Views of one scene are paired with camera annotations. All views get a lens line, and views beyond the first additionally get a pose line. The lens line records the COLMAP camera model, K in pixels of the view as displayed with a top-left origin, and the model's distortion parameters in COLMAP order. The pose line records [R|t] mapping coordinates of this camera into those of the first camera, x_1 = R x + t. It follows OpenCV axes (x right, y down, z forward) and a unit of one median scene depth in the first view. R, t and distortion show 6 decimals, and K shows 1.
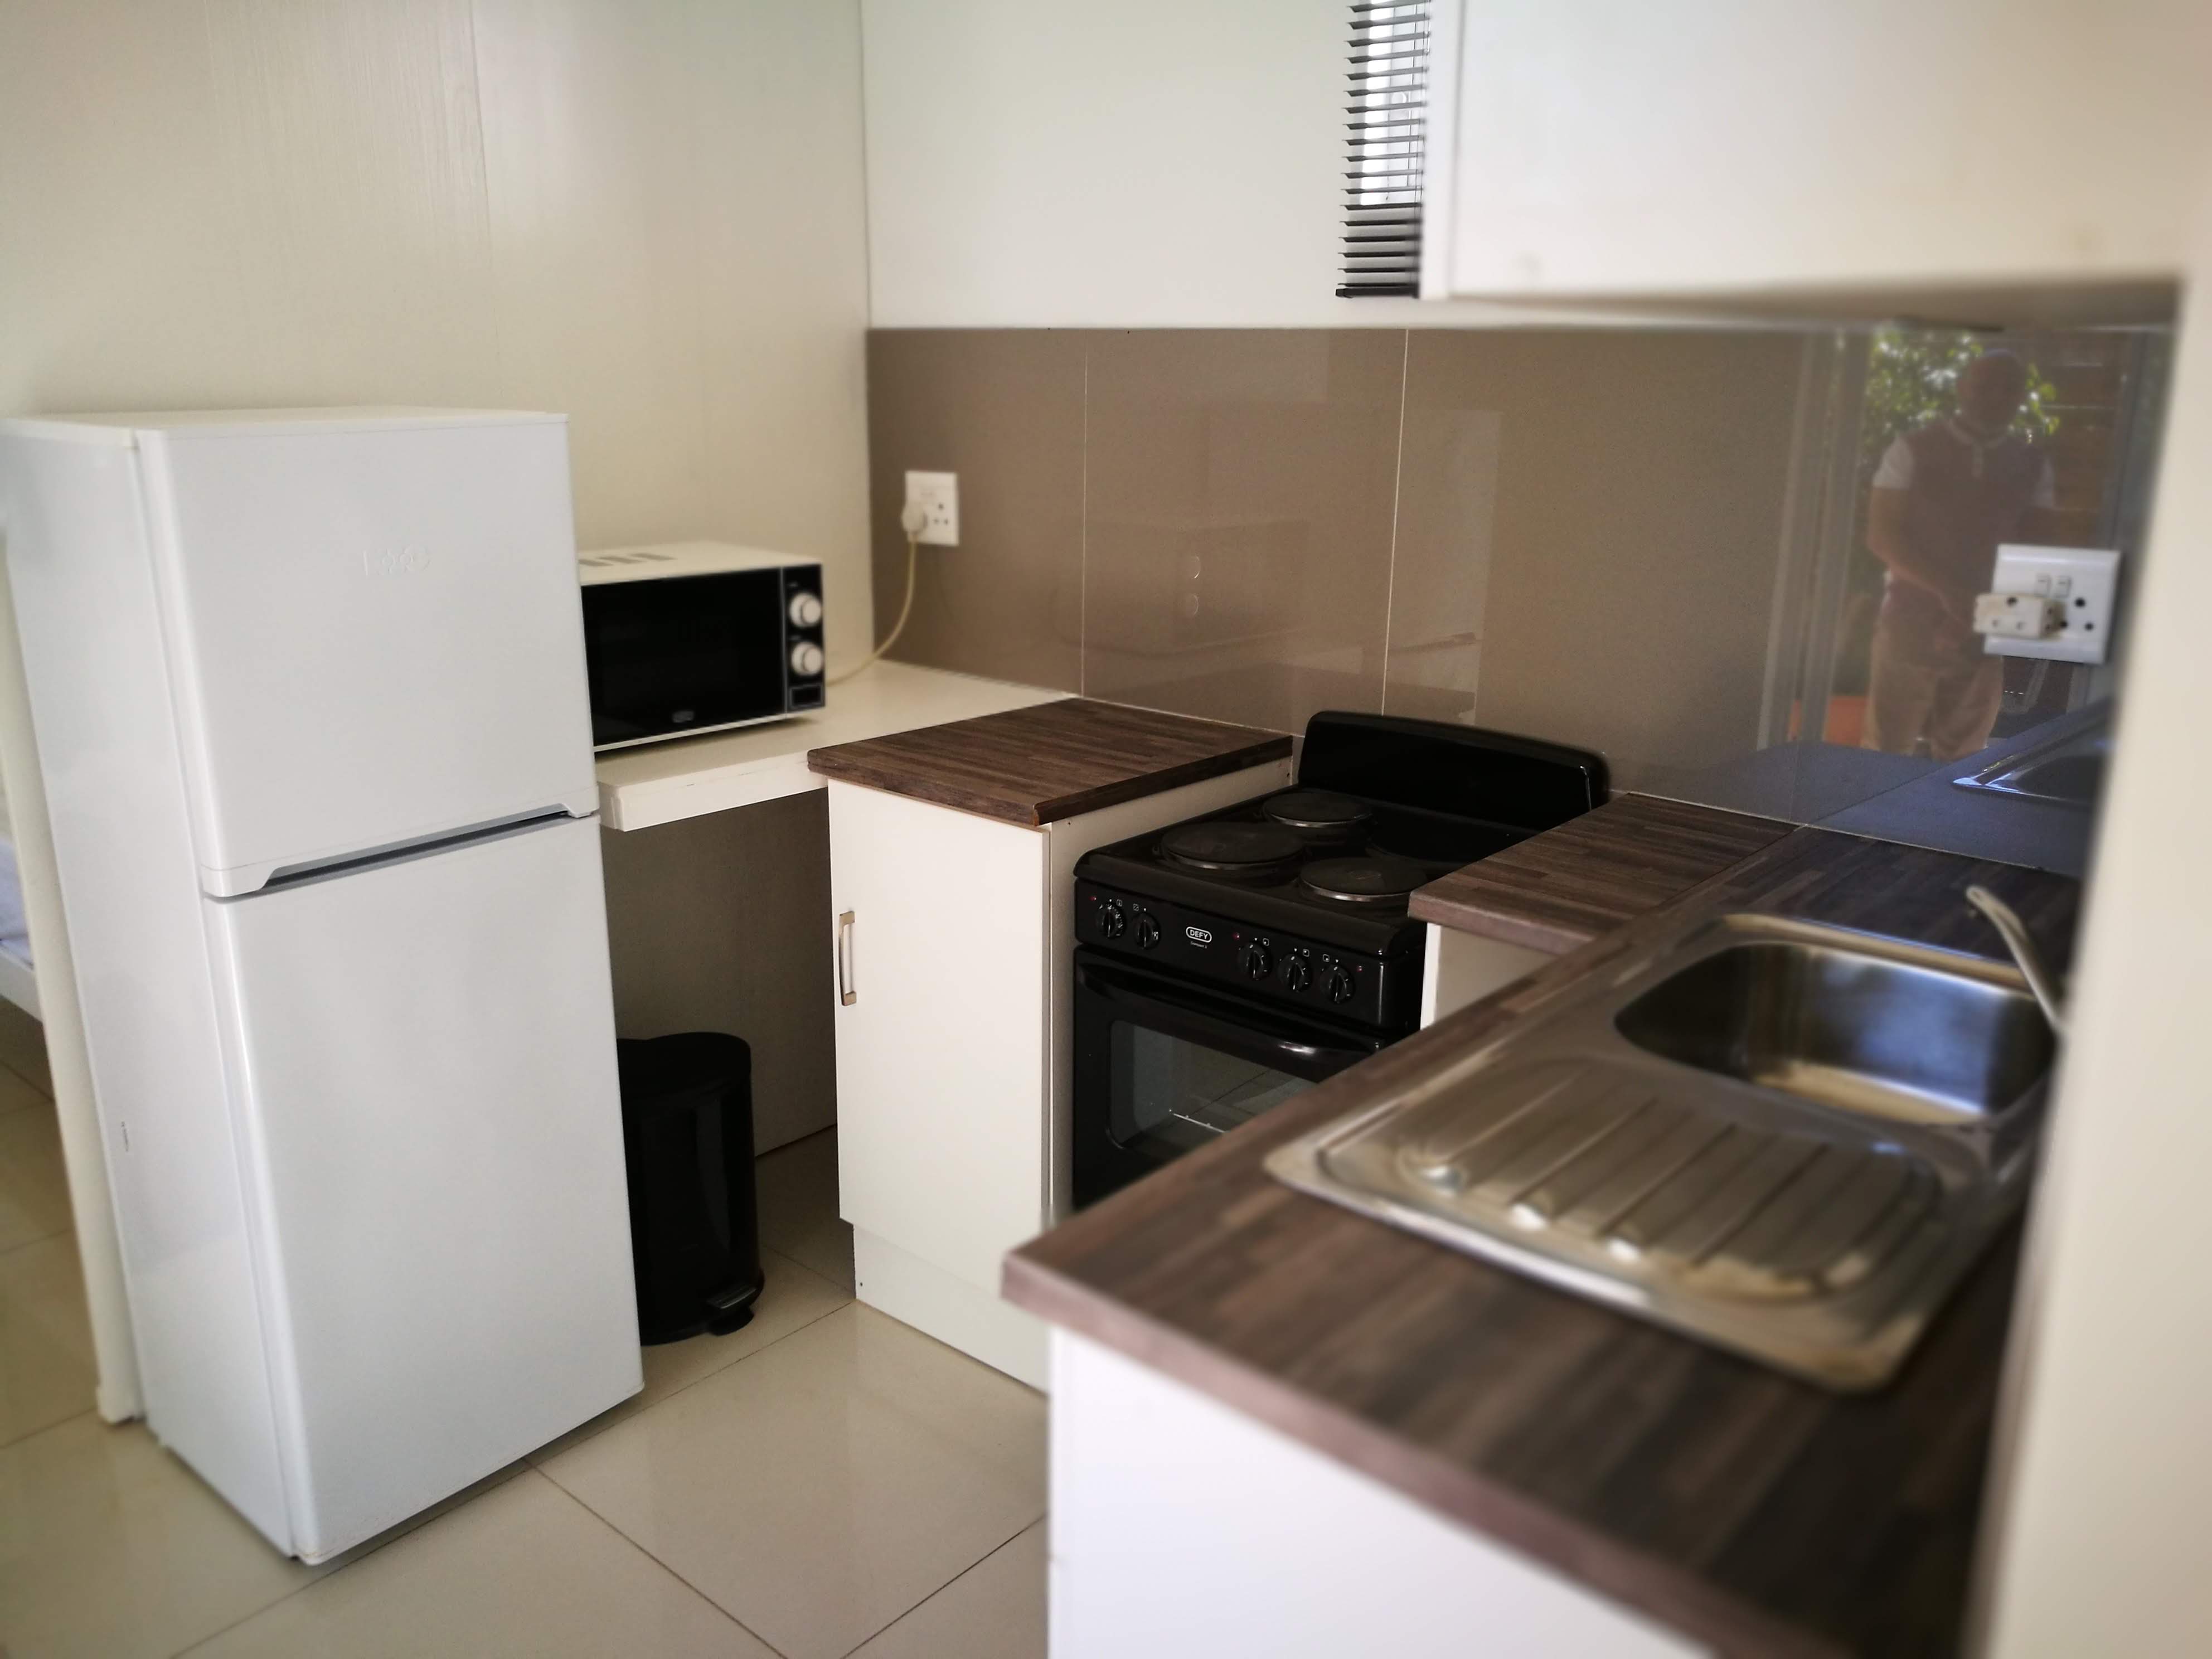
lens RADIAL K [[1744.8, 0, 1102.0], [0, 1744.8, 835.3], [0, 0, 1]] dist [0.010483, 0.019692]
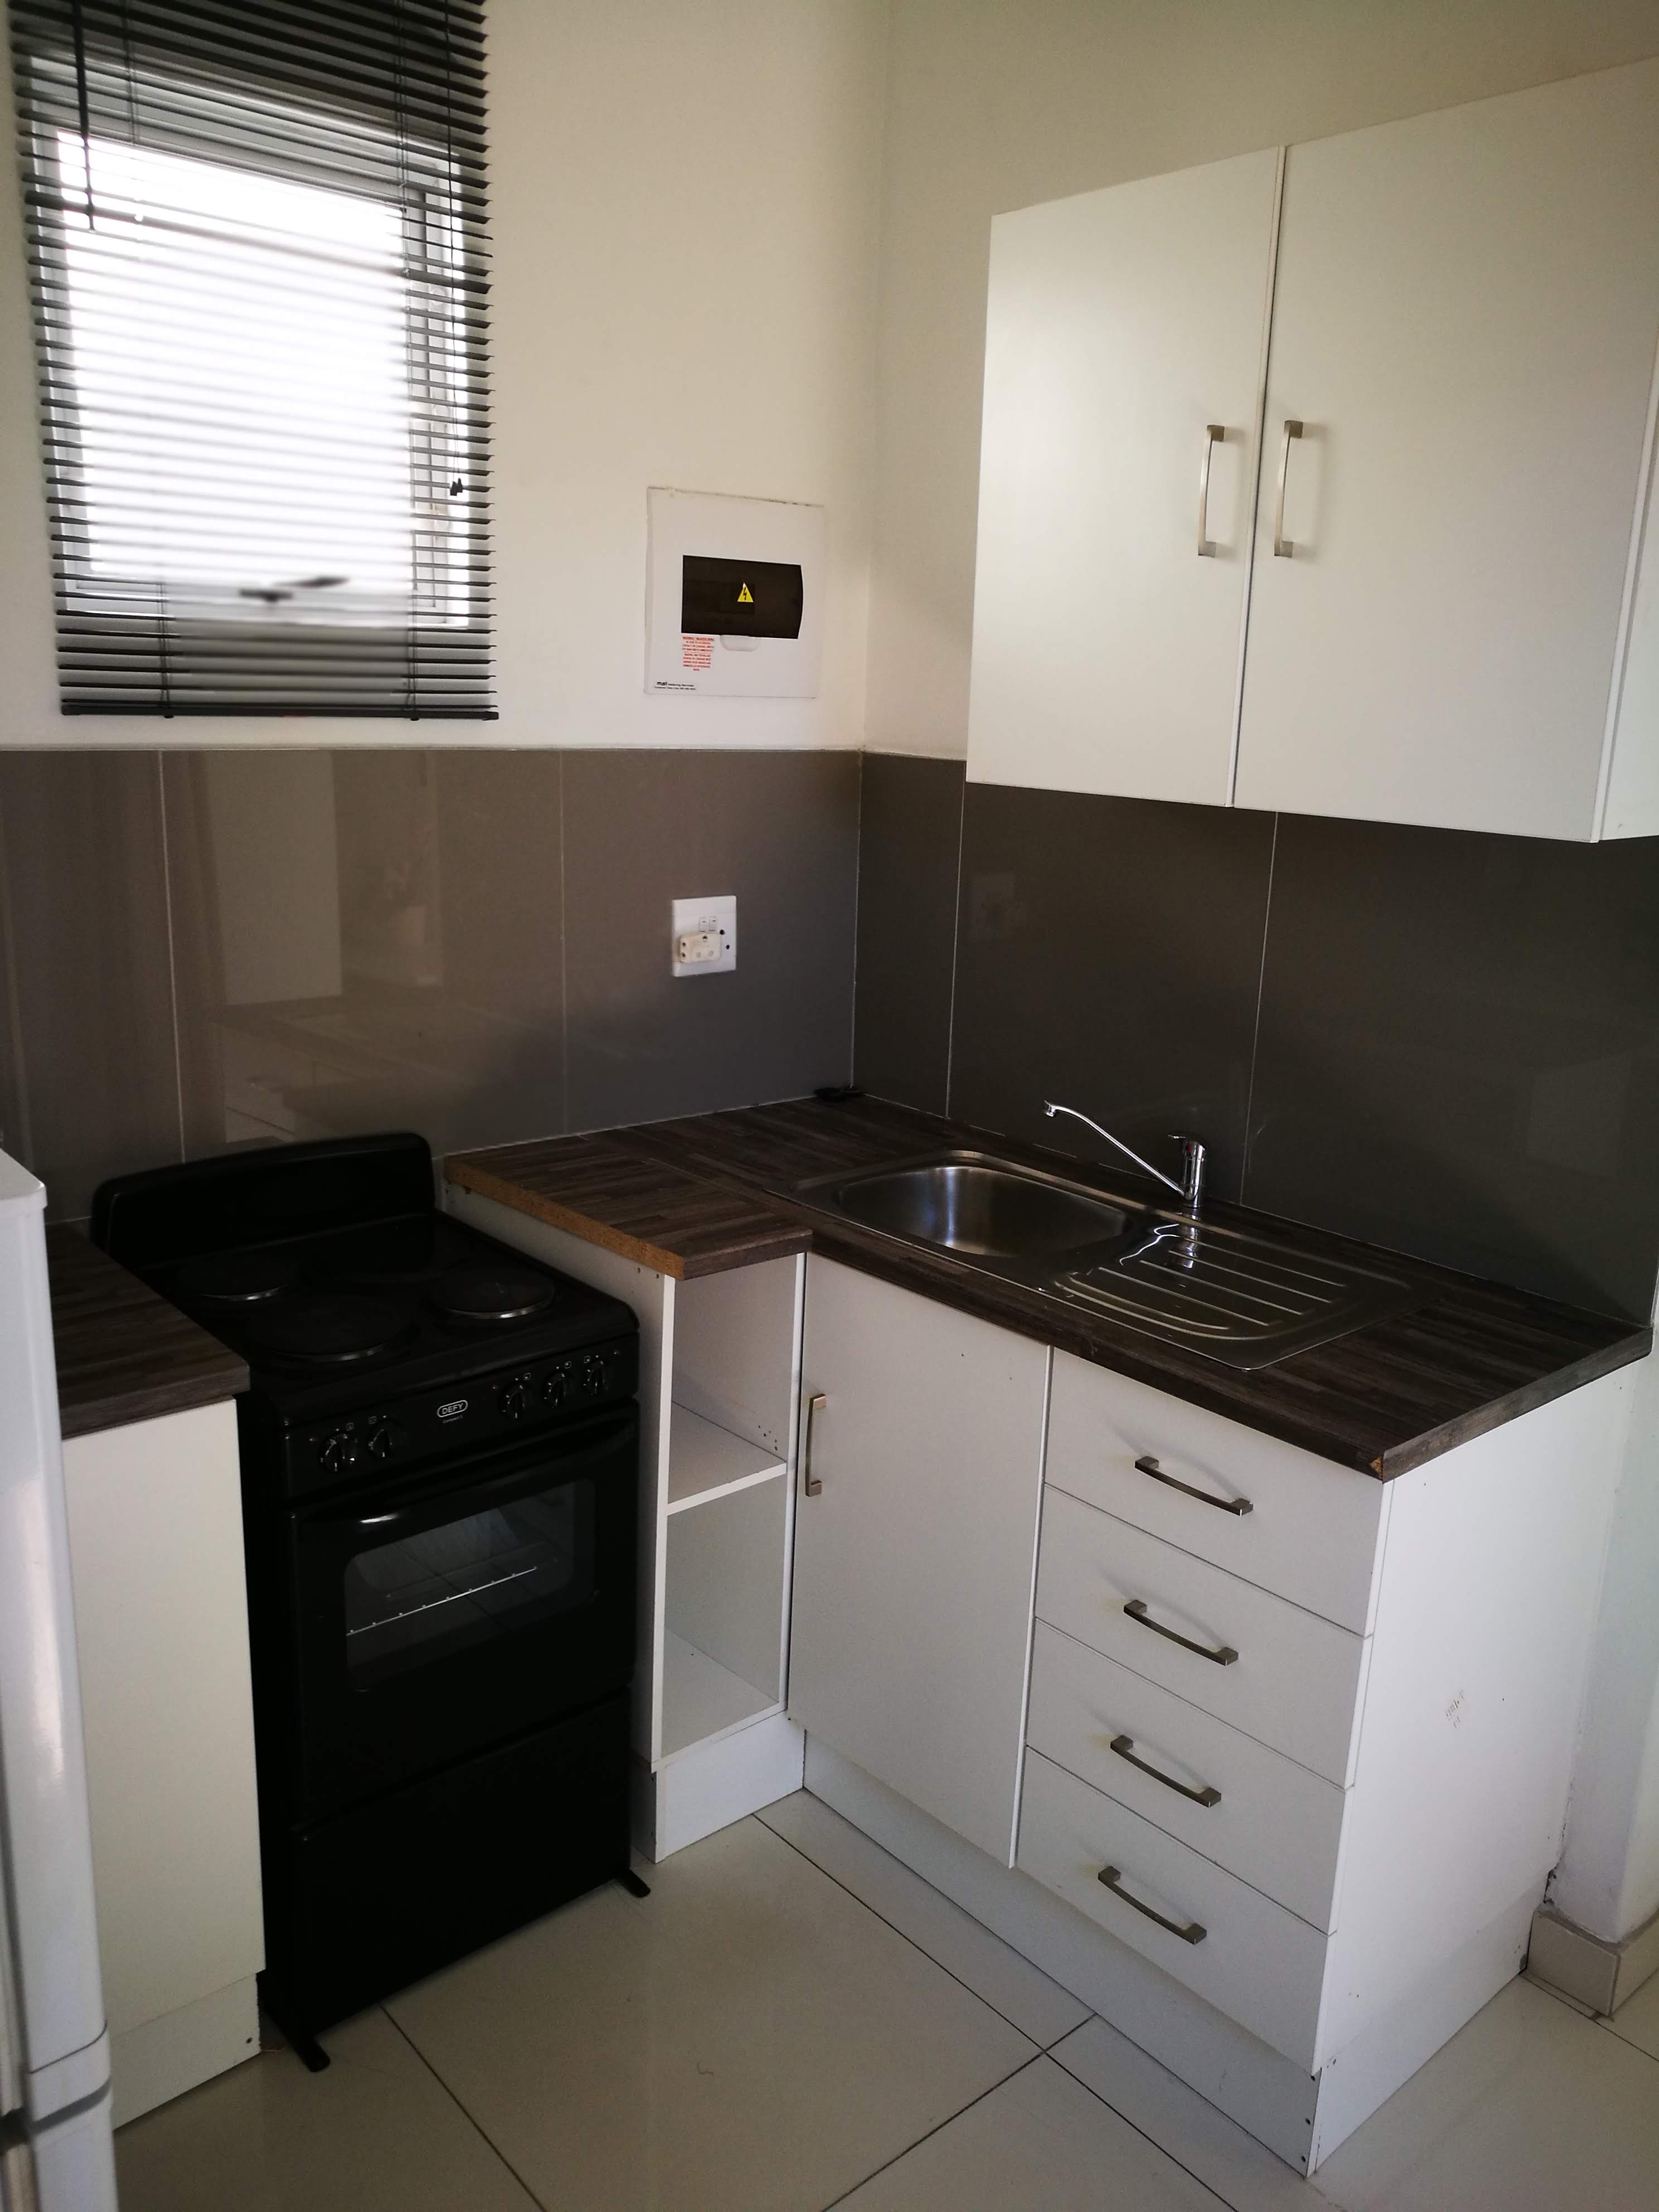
lens RADIAL K [[1744.8, 0, 825.0], [0, 1744.8, 1096.7], [0, 0, 1]] dist [0.010483, 0.019692]
pose [[0.129210, -0.238491, 0.962511, -0.809237], [0.233392, 0.950693, 0.204232, -0.255867], [-0.963760, 0.198253, 0.178501, 0.614651]]
